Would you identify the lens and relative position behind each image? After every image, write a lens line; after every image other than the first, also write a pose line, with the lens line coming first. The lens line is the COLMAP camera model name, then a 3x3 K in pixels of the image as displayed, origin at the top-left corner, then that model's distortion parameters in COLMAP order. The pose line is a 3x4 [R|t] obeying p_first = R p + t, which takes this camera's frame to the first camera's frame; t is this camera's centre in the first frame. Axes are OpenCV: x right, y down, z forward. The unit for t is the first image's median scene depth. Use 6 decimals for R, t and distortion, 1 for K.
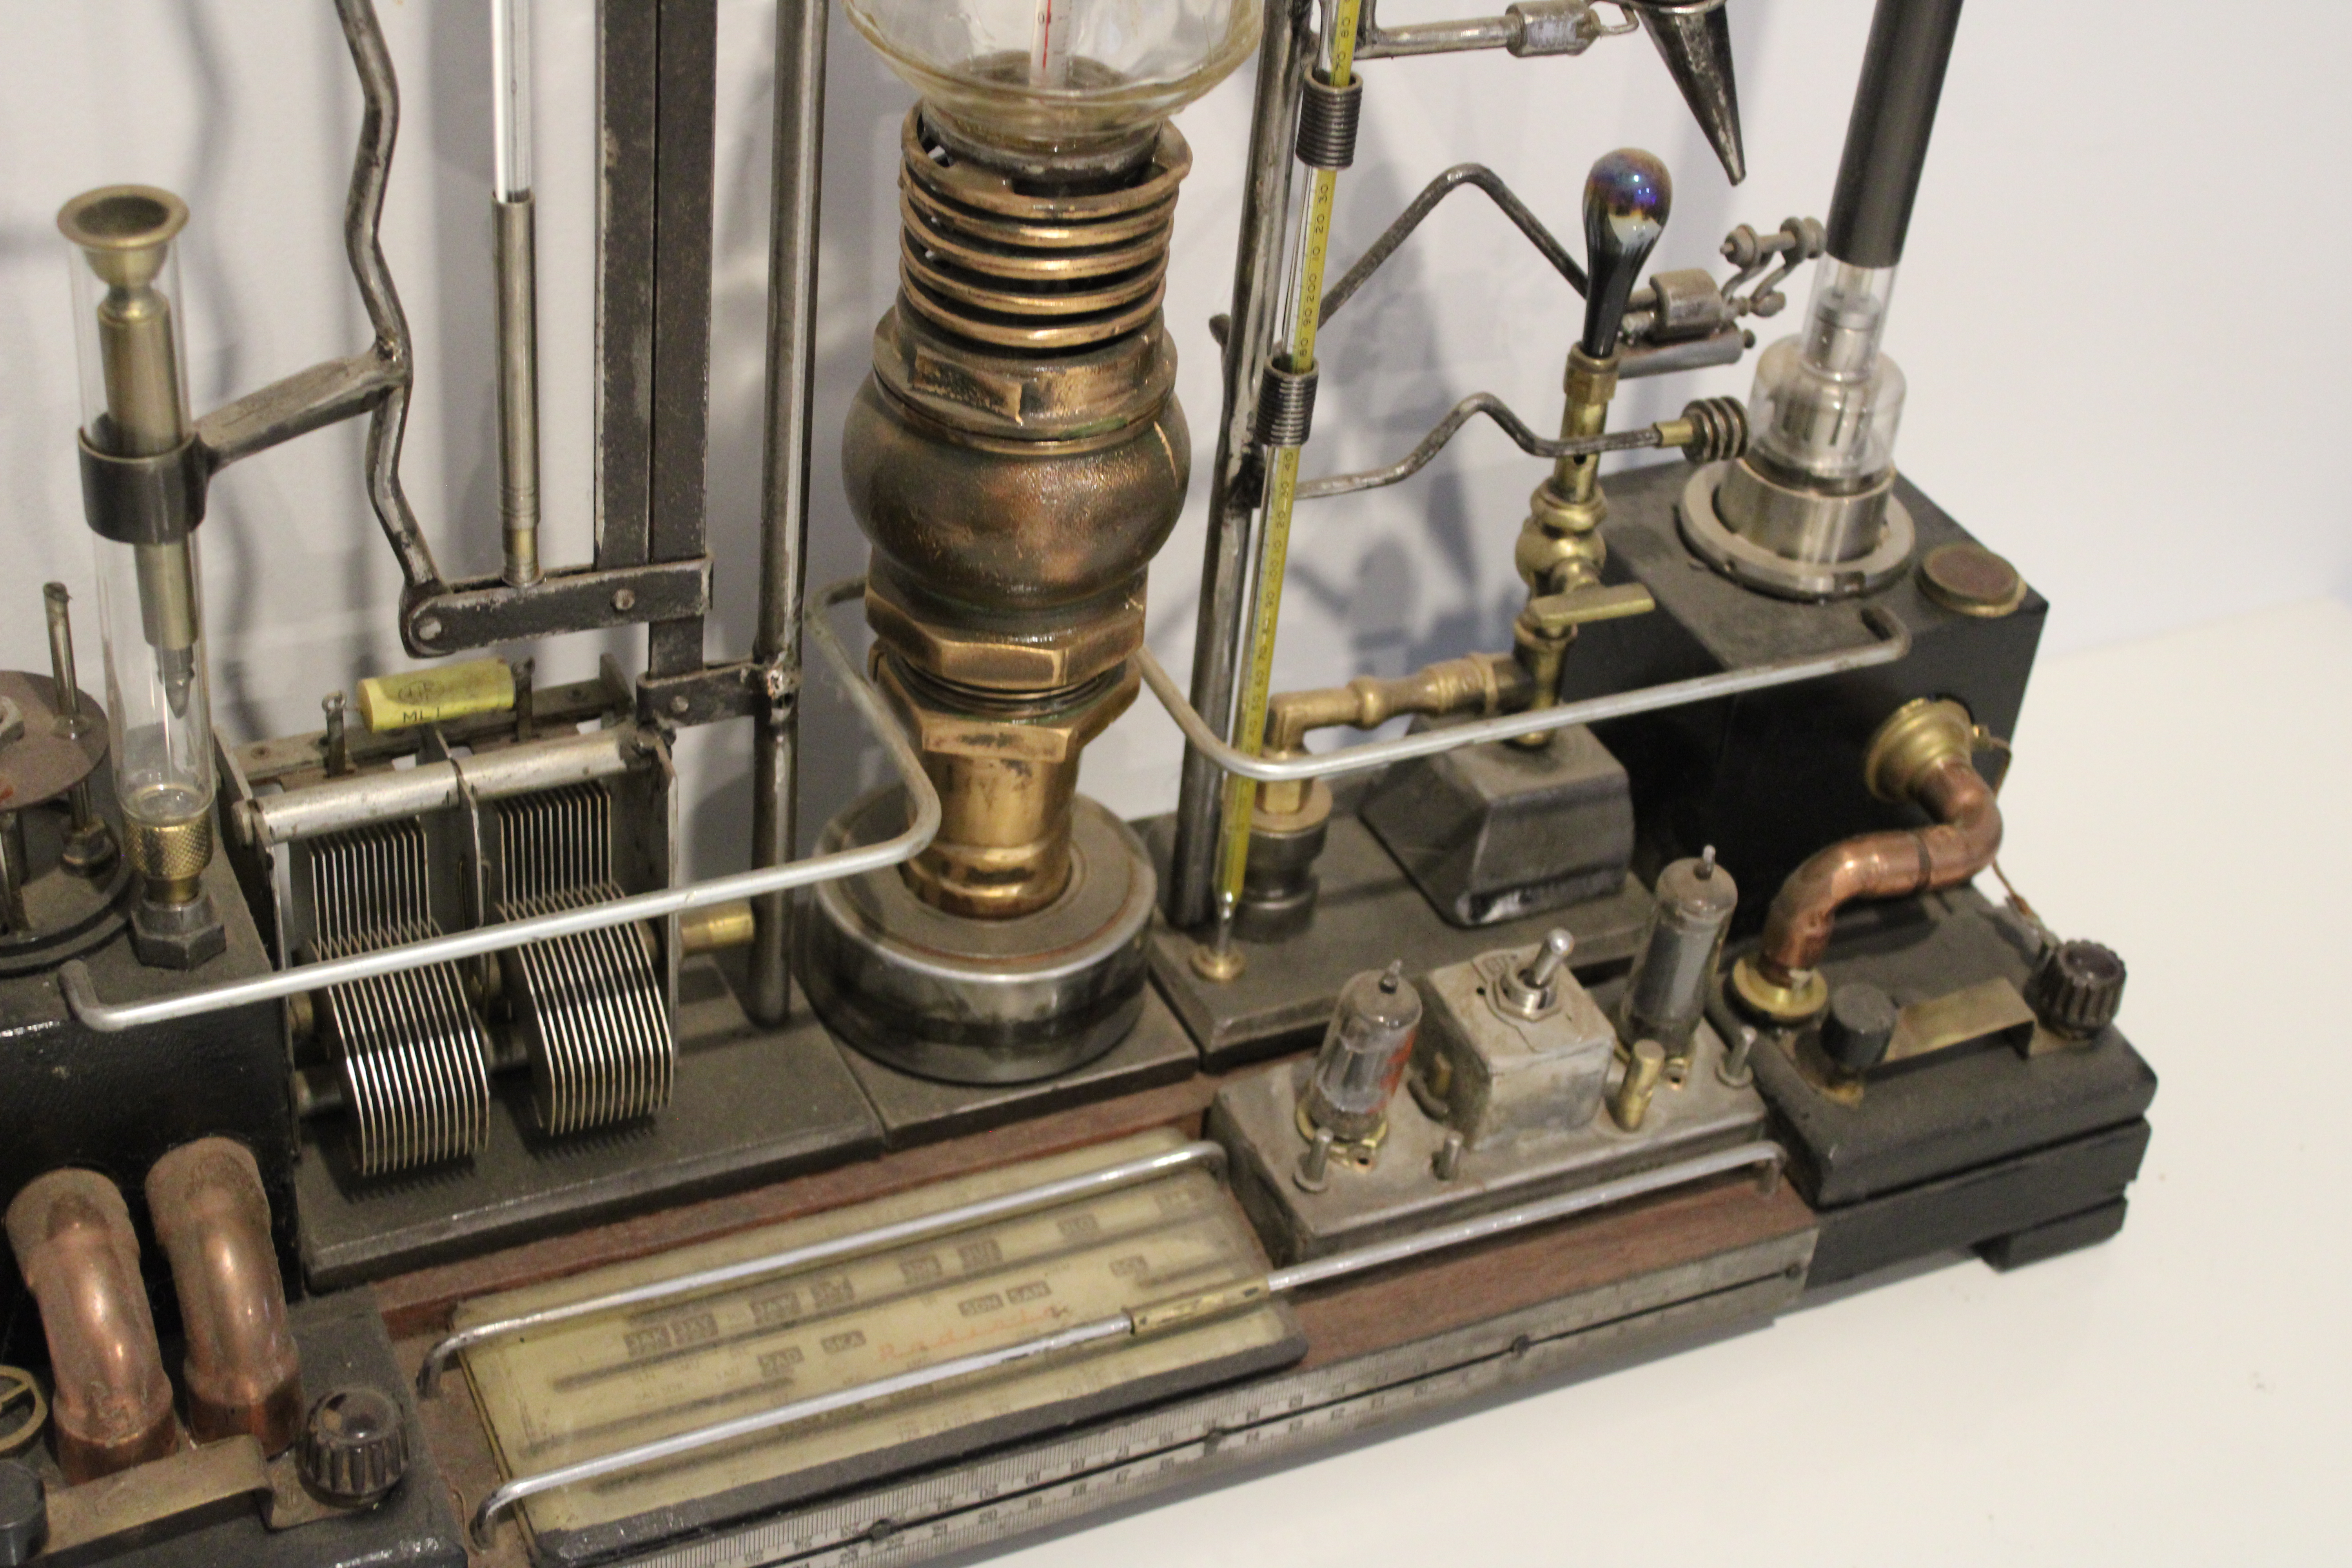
lens RADIAL K [[3626.3, 0, 1192.4], [0, 3626.3, 788.5], [0, 0, 1]] dist [-0.033892, 0.000000]
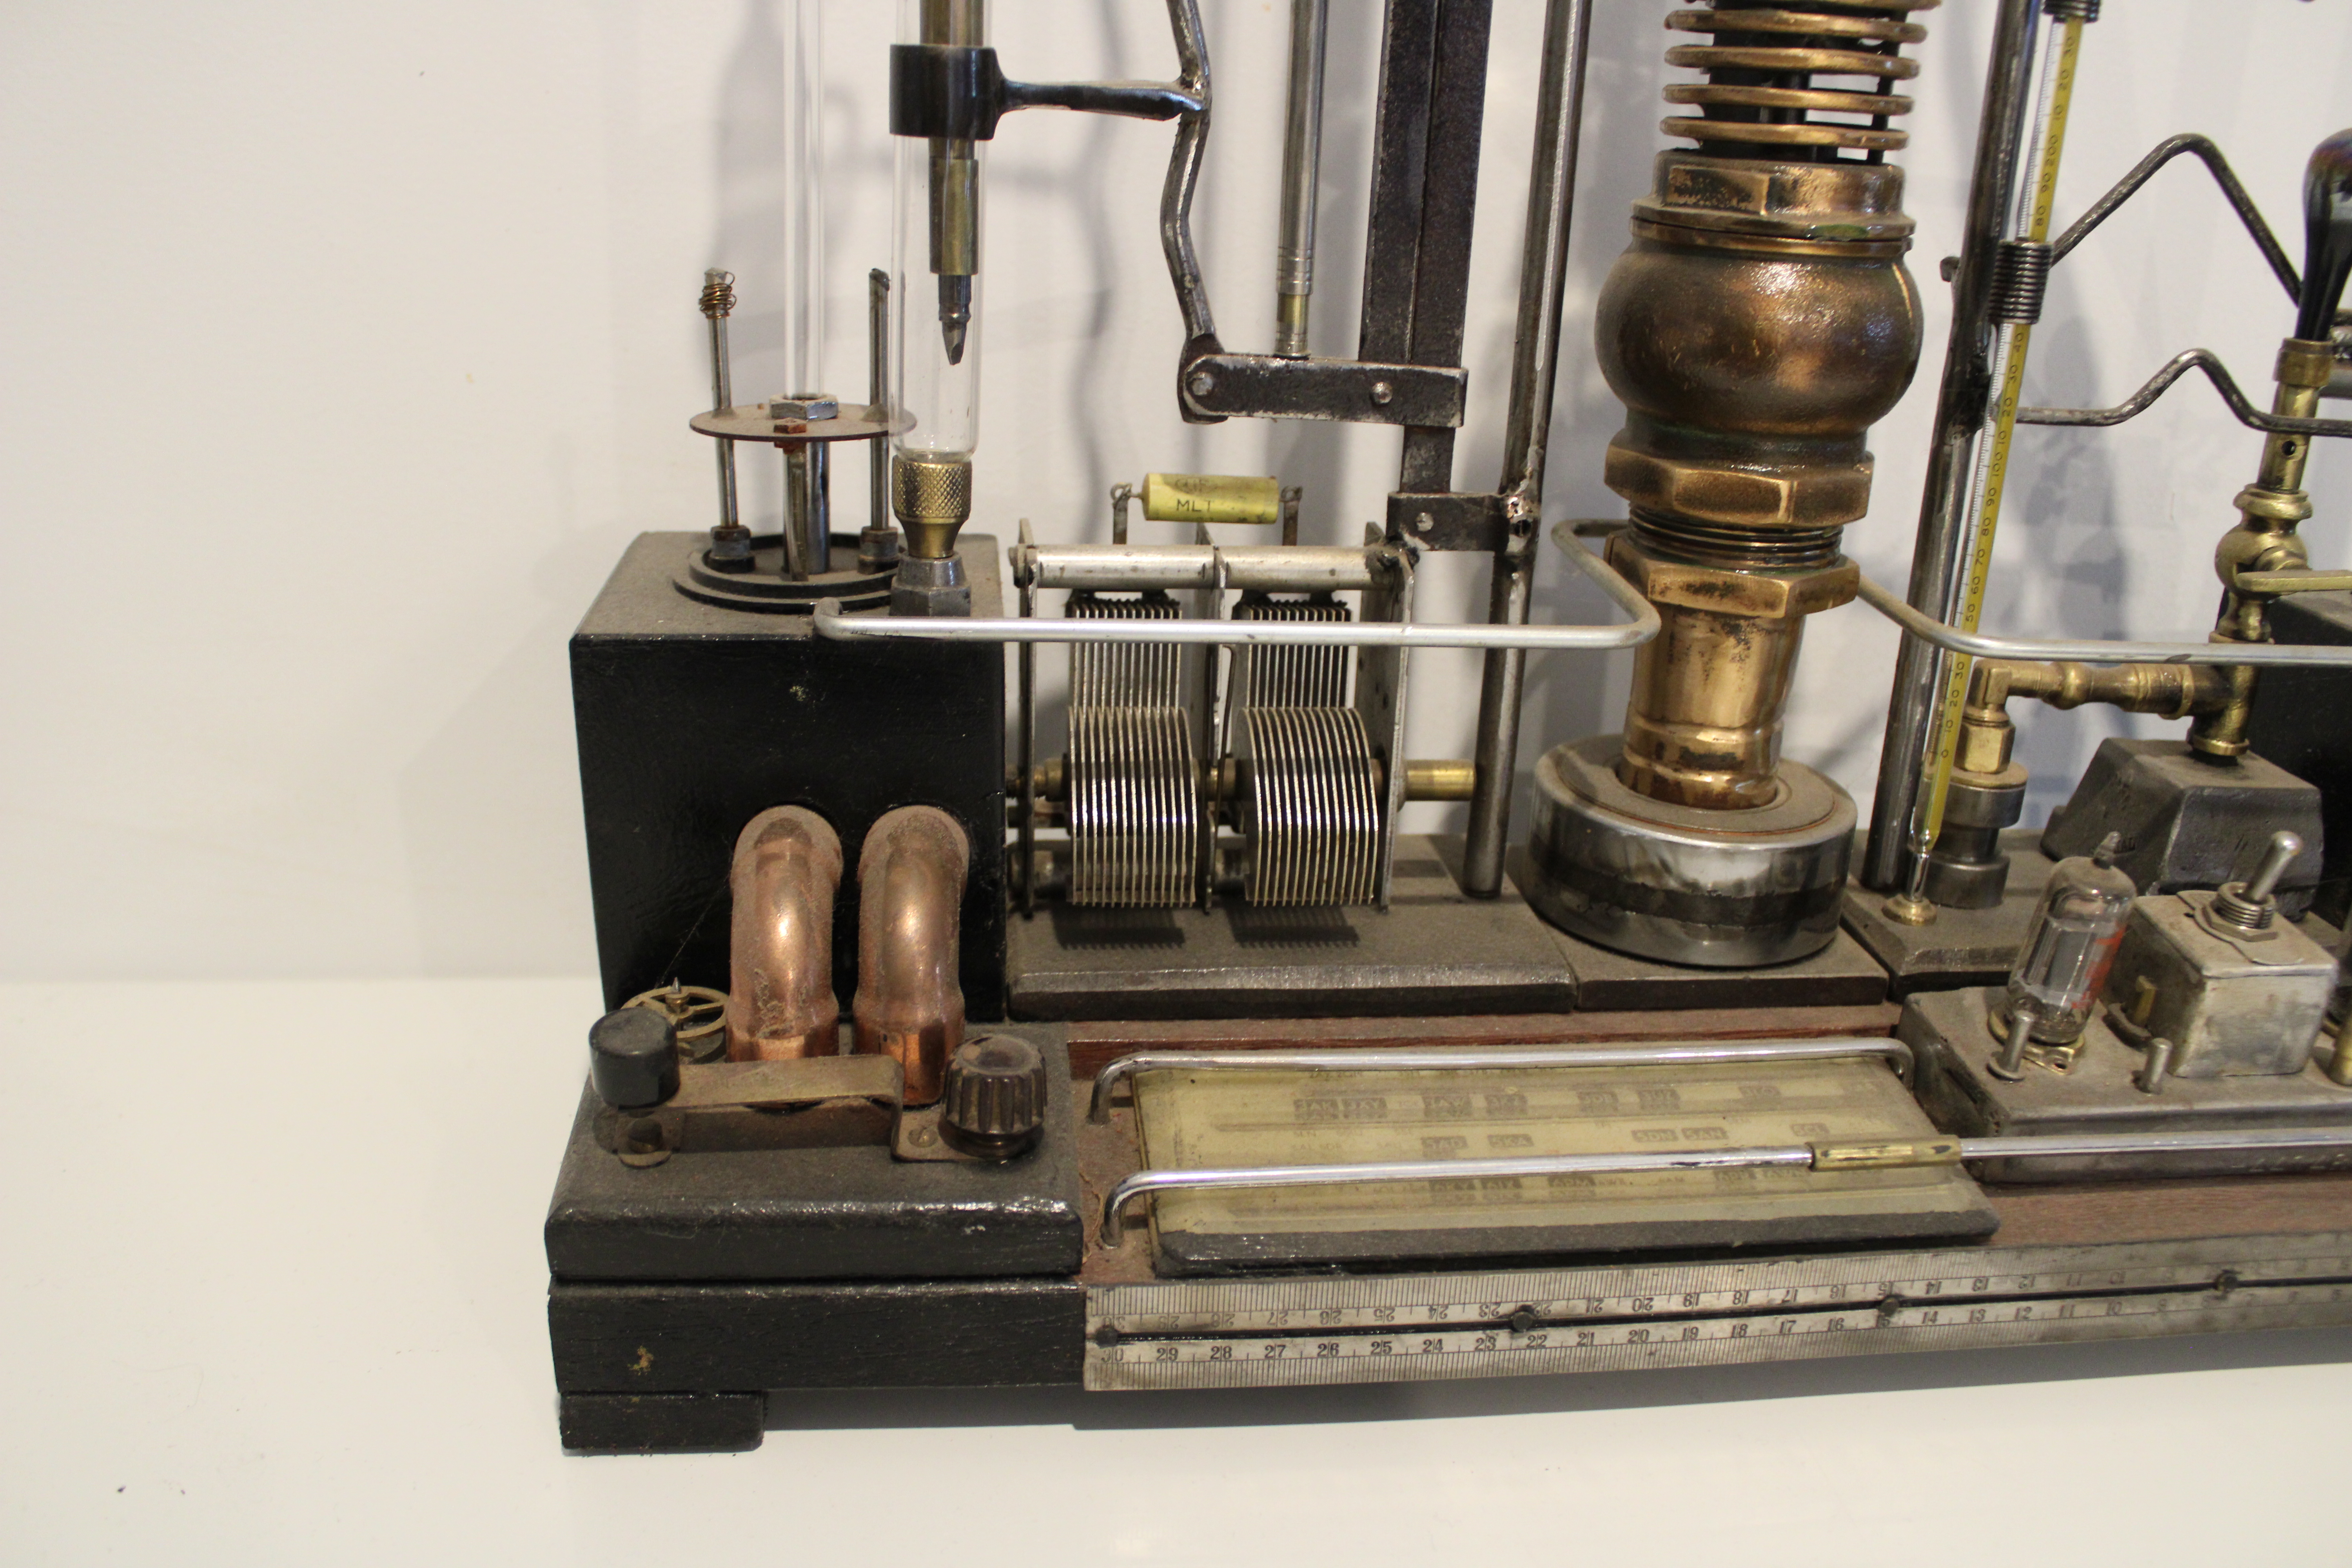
lens RADIAL K [[1968.6, 0, 1169.1], [0, 1968.6, 779.9], [0, 0, 1]] dist [-0.161162, 0.121866]
pose [[0.942787, 0.064118, -0.327171, -0.016662], [-0.159906, 0.948056, -0.274992, 0.216333], [0.292545, 0.311575, 0.904068, 0.458151]]
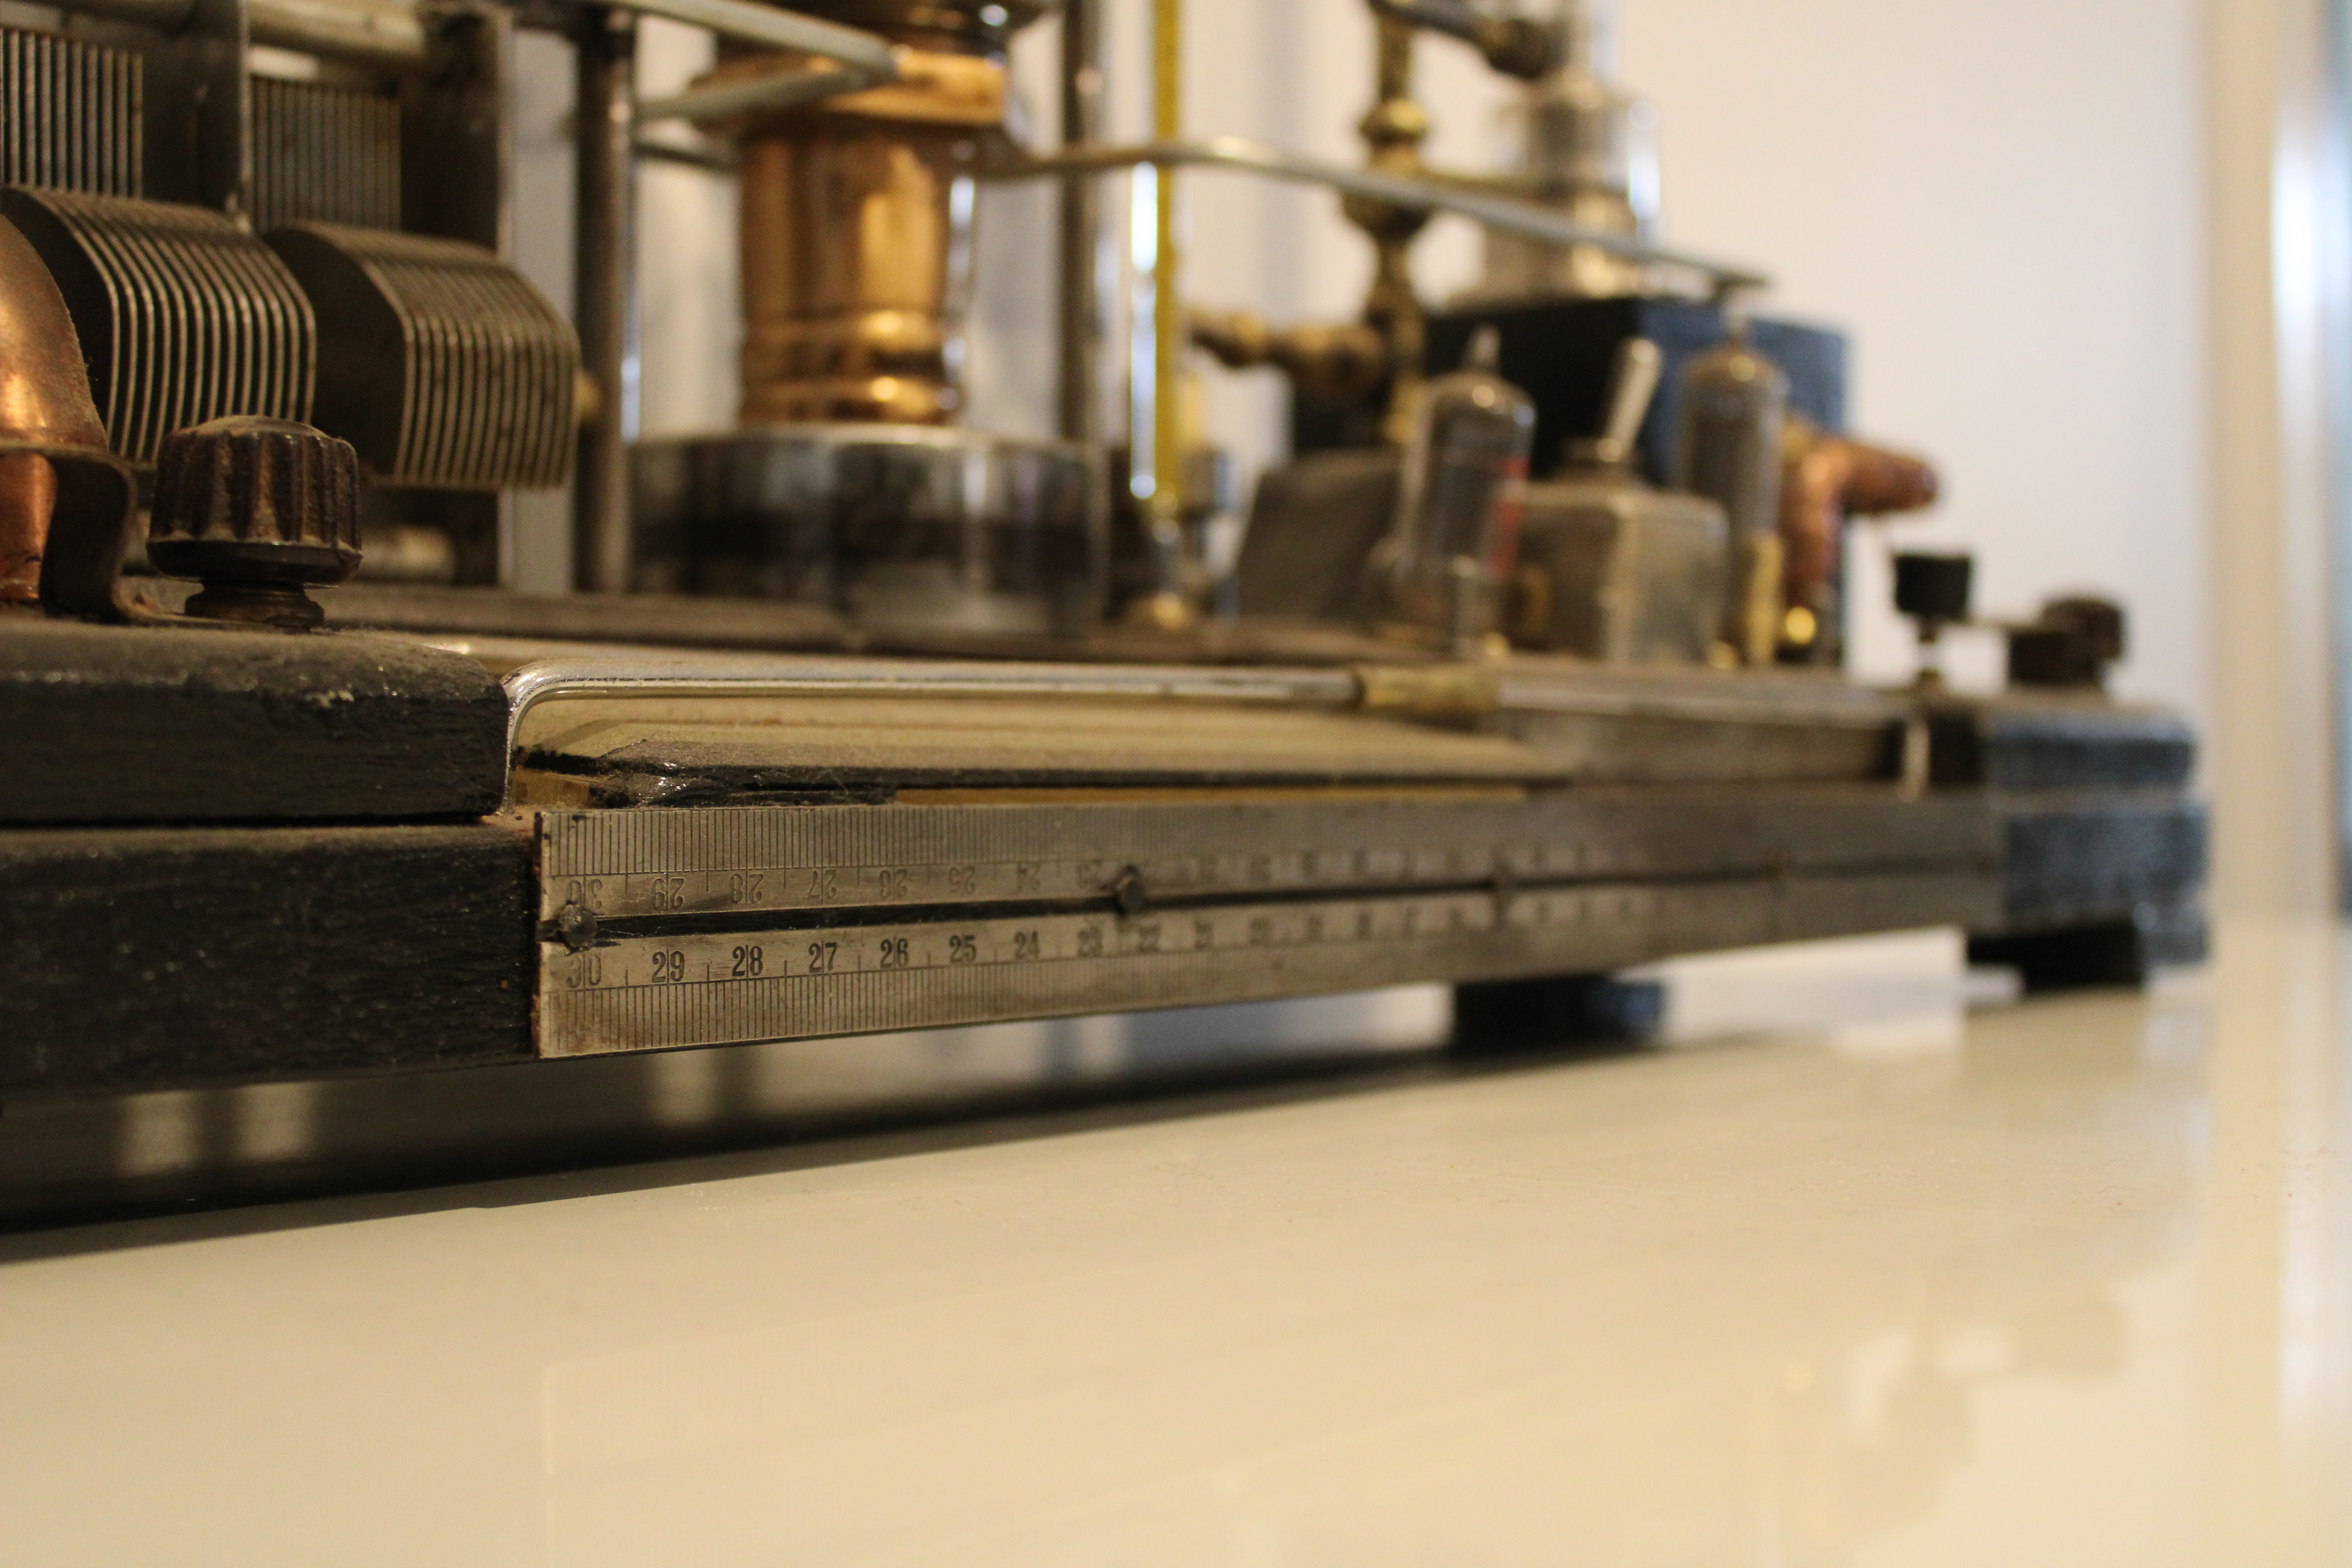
lens RADIAL K [[3056.8, 0, 1165.1], [0, 3056.8, 765.5], [0, 0, 1]] dist [-0.033918, 0.000000]
pose [[0.912303, -0.086591, 0.400257, -0.260812], [0.302302, 0.801738, -0.515587, 0.420921], [-0.276256, 0.591370, 0.757604, 0.599514]]
